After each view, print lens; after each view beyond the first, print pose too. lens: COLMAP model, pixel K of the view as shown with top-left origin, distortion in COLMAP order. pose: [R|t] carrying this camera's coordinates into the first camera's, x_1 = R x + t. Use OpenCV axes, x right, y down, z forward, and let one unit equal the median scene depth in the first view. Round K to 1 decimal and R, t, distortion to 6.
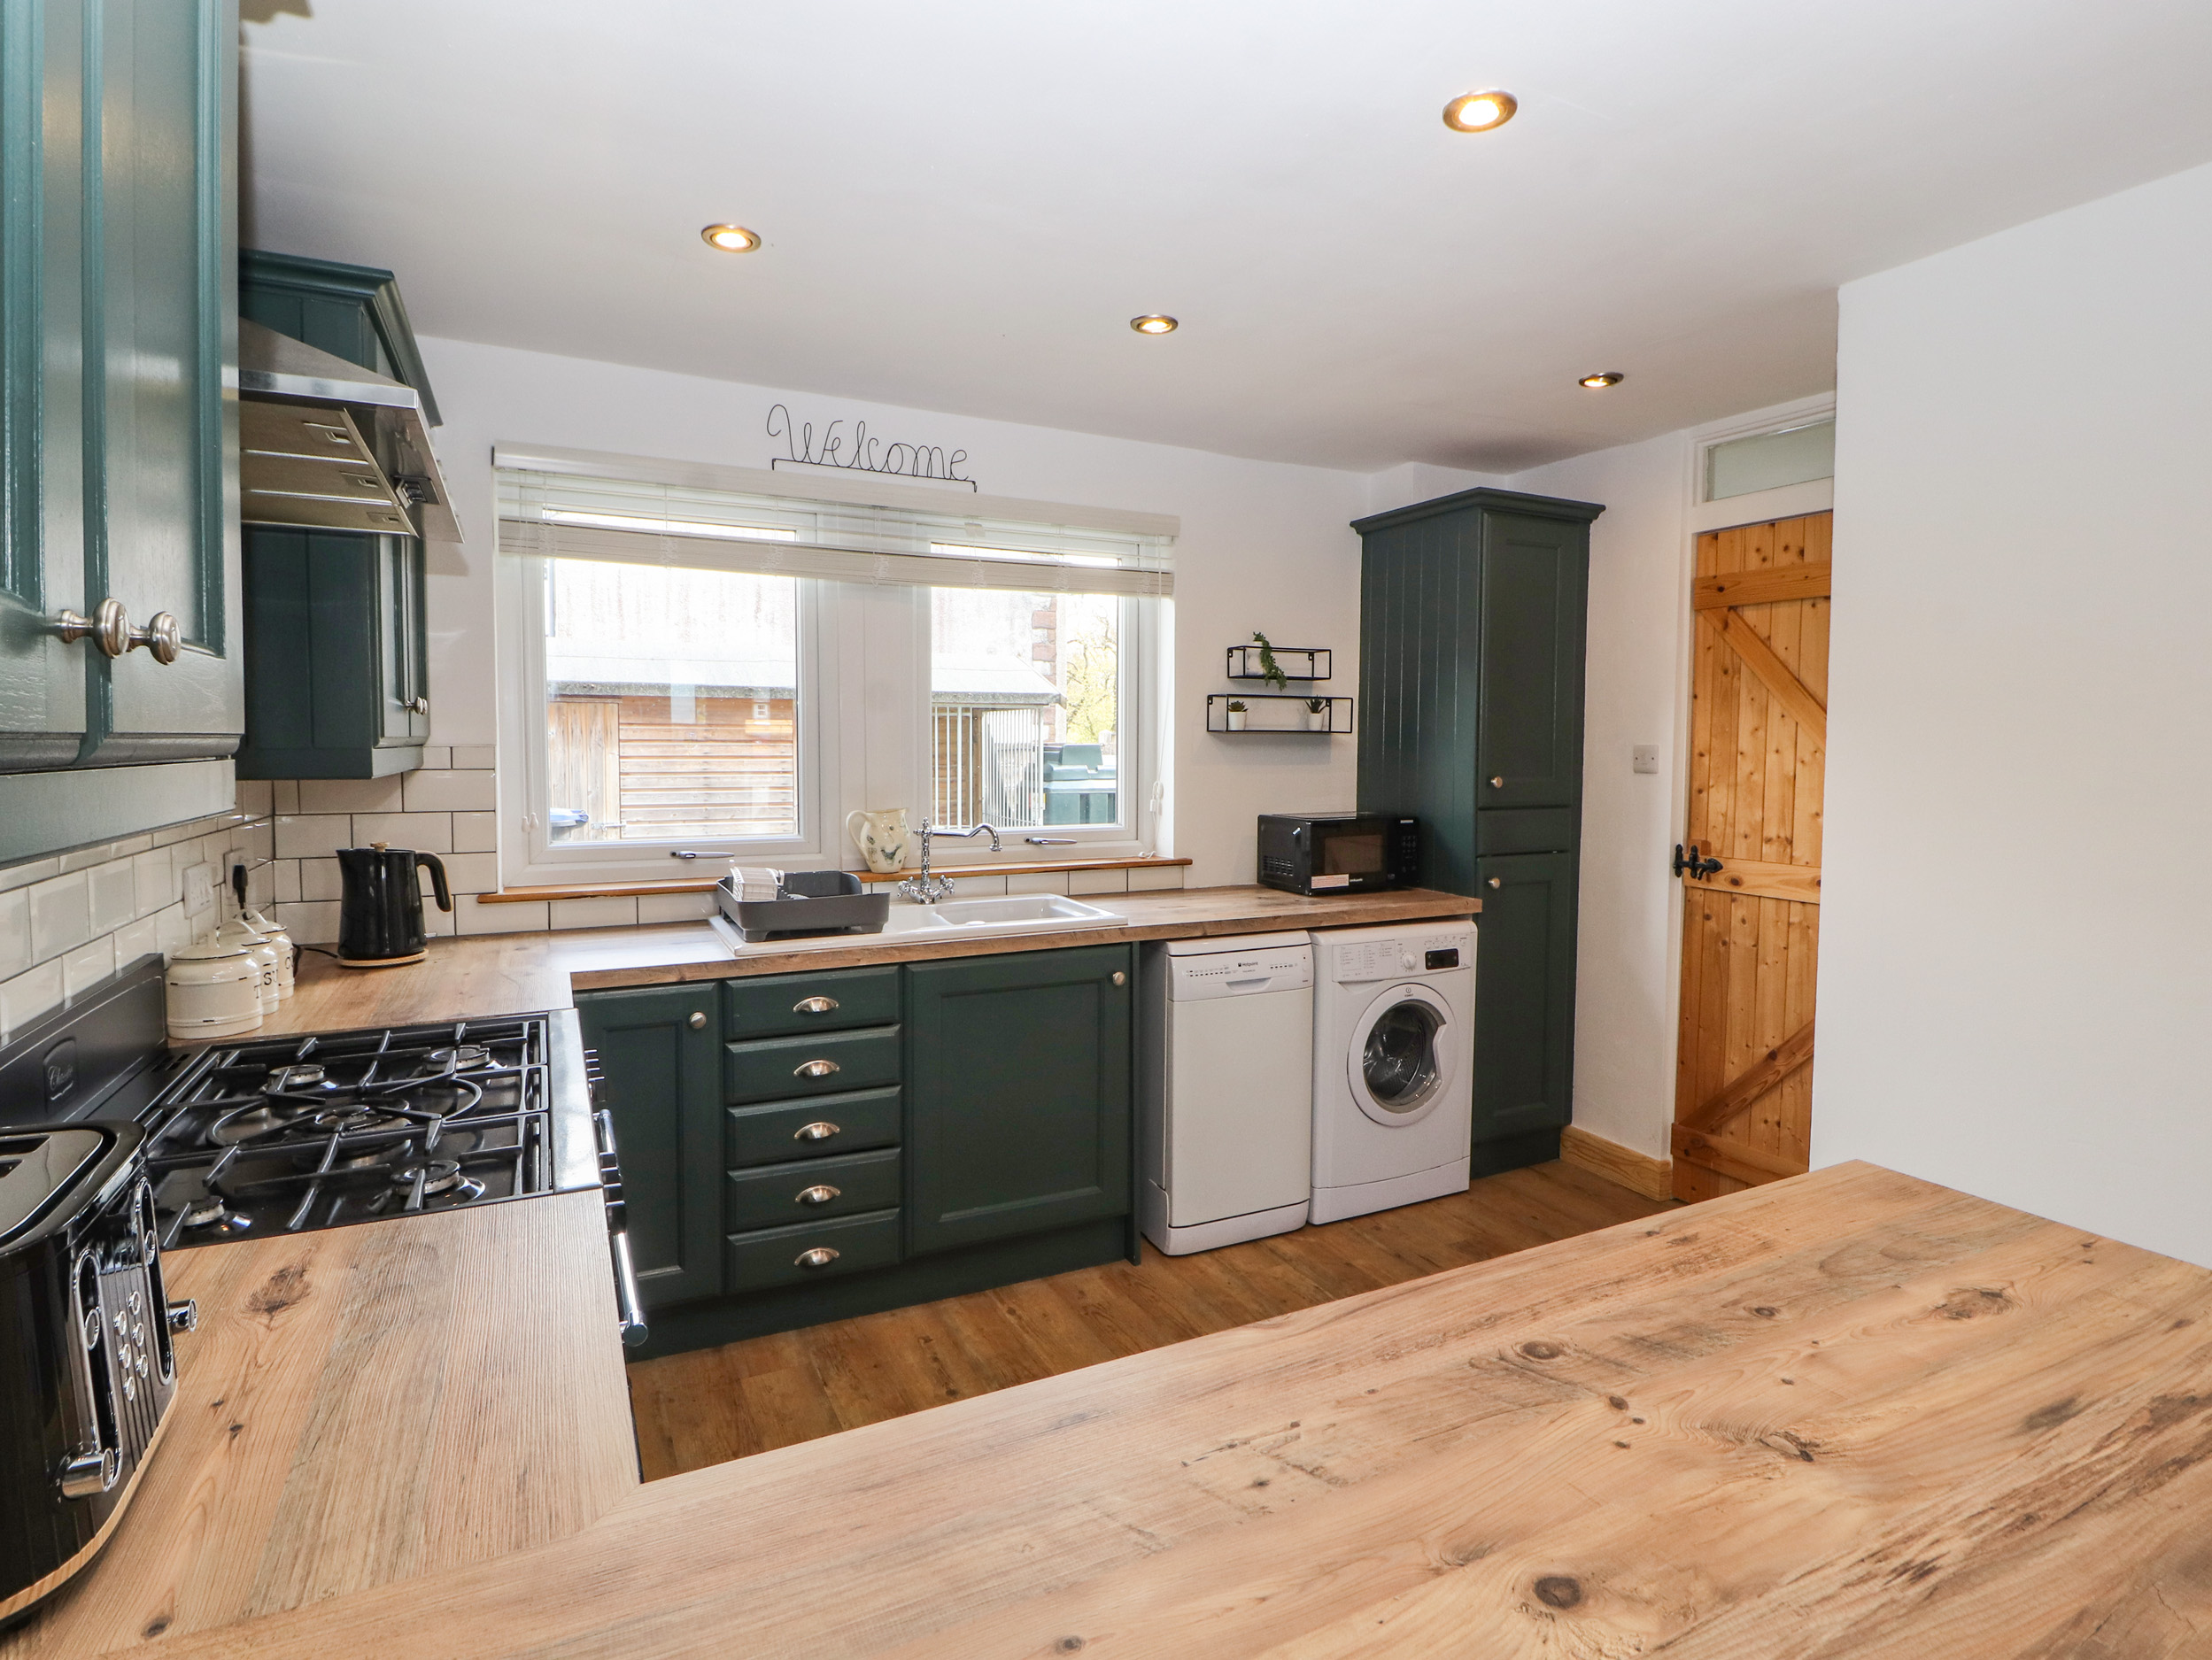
lens RADIAL K [[1143.9, 0, 1118.2], [0, 1143.9, 794.7], [0, 0, 1]] dist [-0.001791, -0.013821]
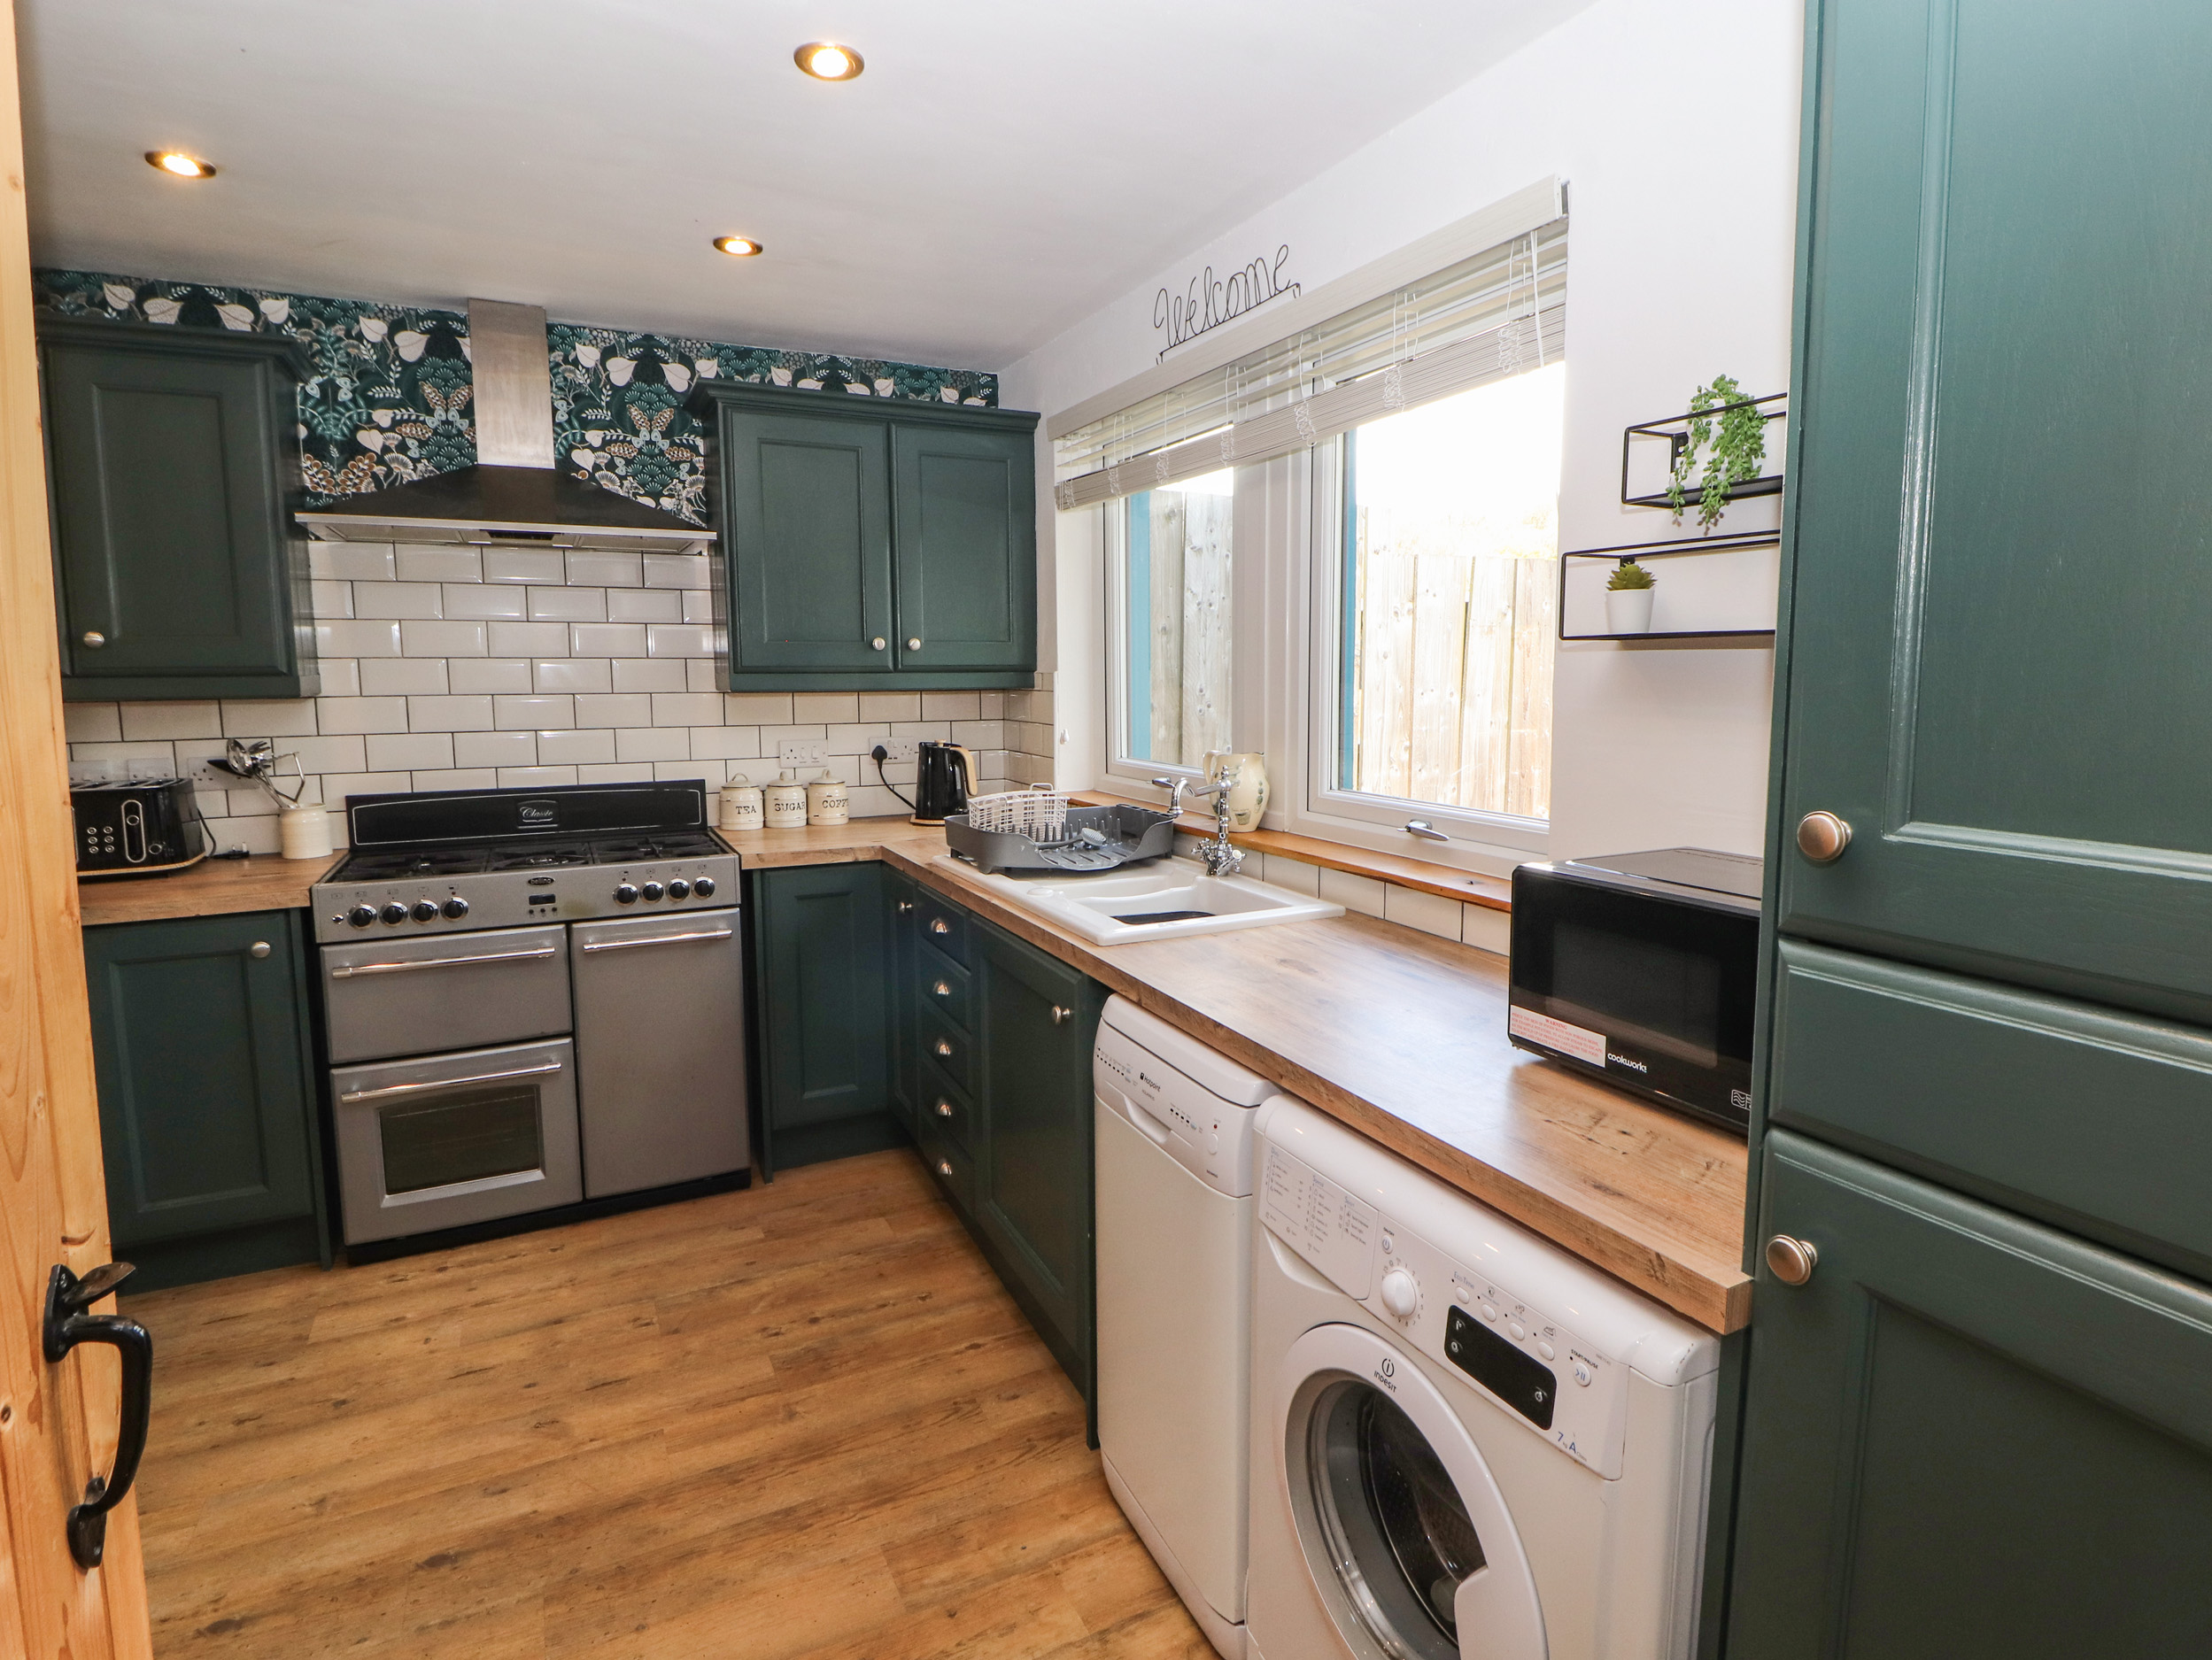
lens RADIAL K [[1134.2, 0, 1116.3], [0, 1134.2, 791.4], [0, 0, 1]] dist [0.000407, -0.014148]
pose [[0.003811, 0.103462, -0.994626, 0.701637], [-0.043315, 0.993717, 0.103201, -0.045688], [0.999054, 0.042689, 0.008269, 1.090979]]
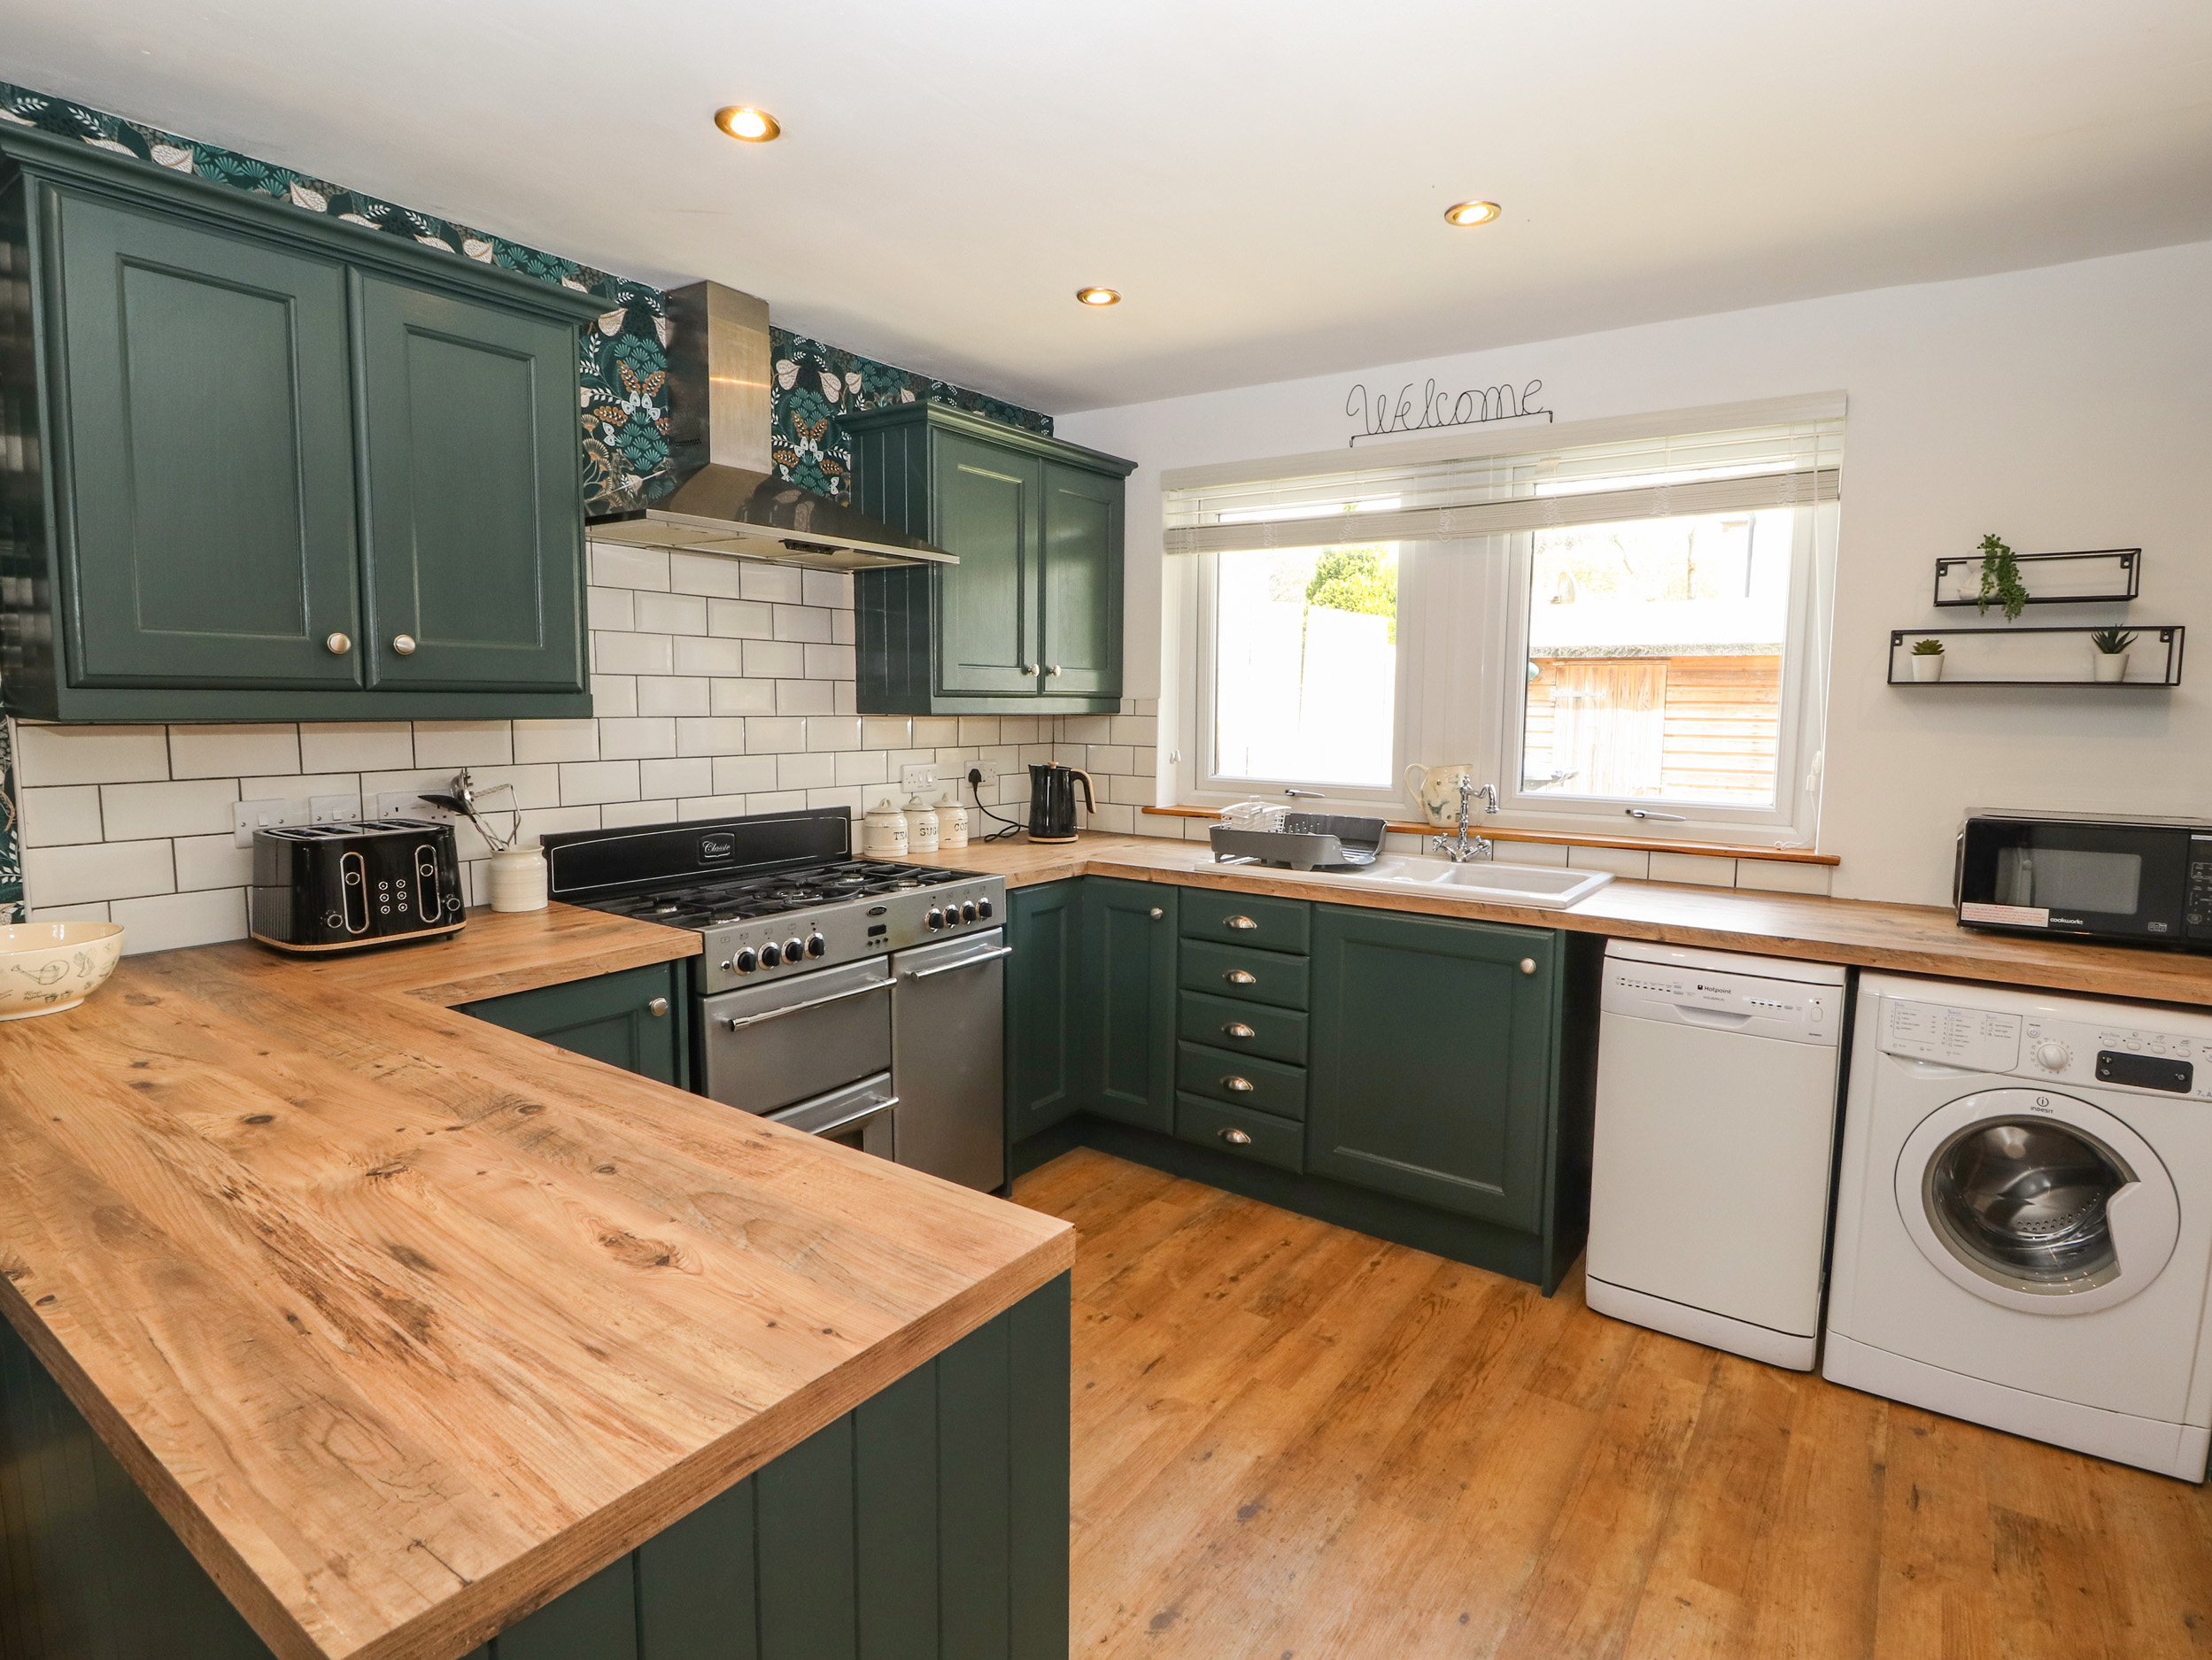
lens RADIAL K [[1139.7, 0, 1125.6], [0, 1139.7, 808.6], [0, 0, 1]] dist [-0.000007, -0.012778]
pose [[0.471488, 0.084652, -0.877800, 0.654201], [-0.047961, 0.996370, 0.070326, -0.006639], [0.880567, 0.008942, 0.473837, 0.331671]]
